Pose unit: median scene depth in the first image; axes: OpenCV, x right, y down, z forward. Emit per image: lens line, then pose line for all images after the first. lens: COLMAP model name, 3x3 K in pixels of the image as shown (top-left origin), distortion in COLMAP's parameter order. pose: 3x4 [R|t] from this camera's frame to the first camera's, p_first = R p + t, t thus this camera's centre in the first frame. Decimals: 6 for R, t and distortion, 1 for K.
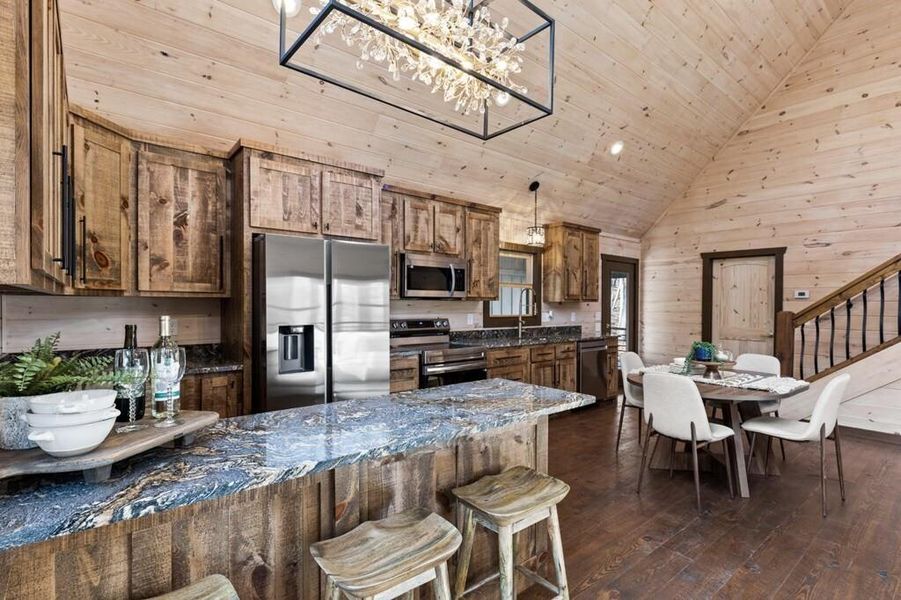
lens RADIAL K [[436.1, 0, 449.4], [0, 436.1, 310.9], [0, 0, 1]] dist [-0.000254, -0.000093]
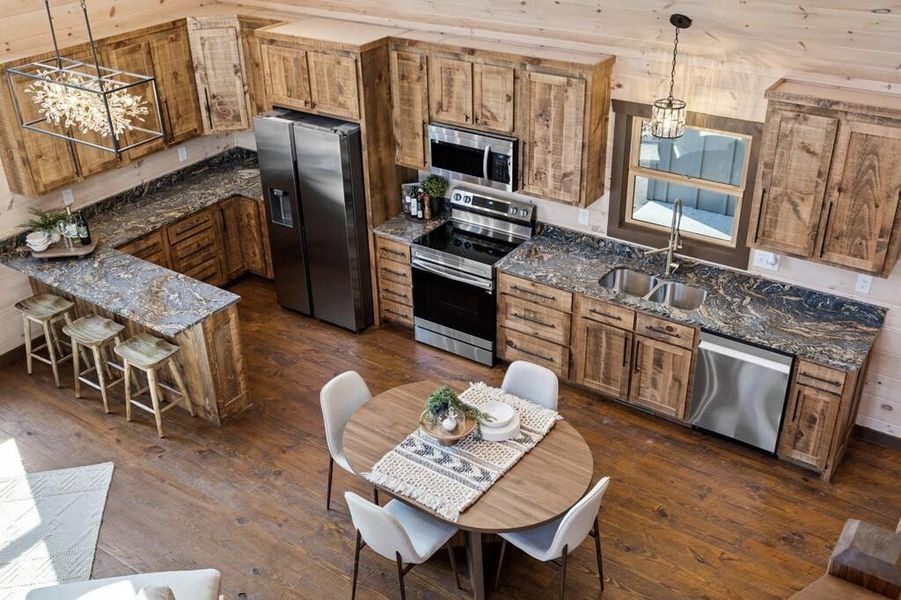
lens RADIAL K [[907.2, 0, 450.5], [0, 907.2, 300.0], [0, 0, 1]] dist [0.006564, 0.015493]
pose [[0.268093, 0.464989, -0.843748, 1.389865], [0.012739, 0.874021, 0.485720, -0.619214], [0.963309, -0.140967, 0.228395, 0.541918]]
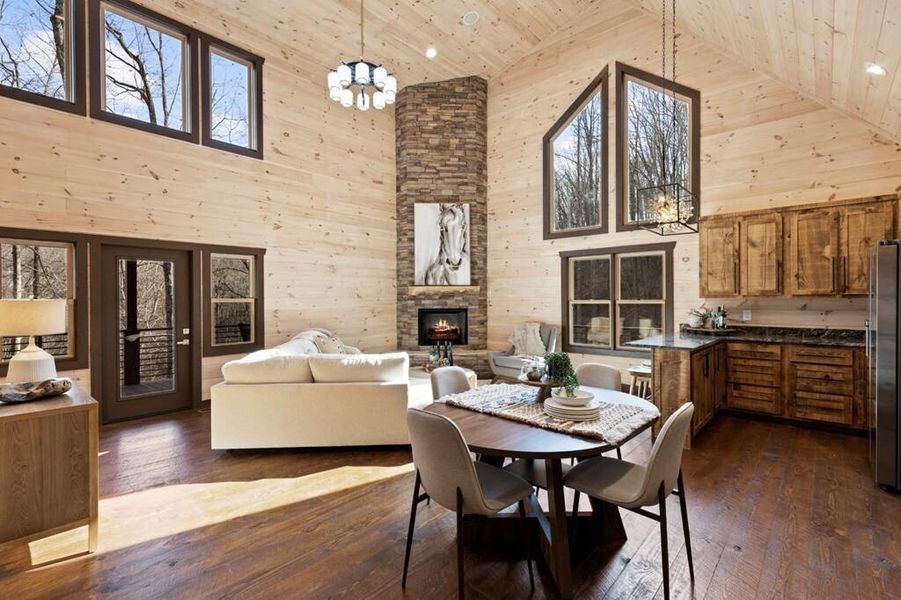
lens RADIAL K [[425.0, 0, 445.5], [0, 425.0, 300.0], [0, 0, 1]] dist [0.001731, 0.000472]
pose [[-0.988710, 0.000337, -0.149840, 0.689586], [-0.001687, 0.999909, 0.013379, -0.025393], [0.149831, 0.013481, -0.988620, 1.328669]]
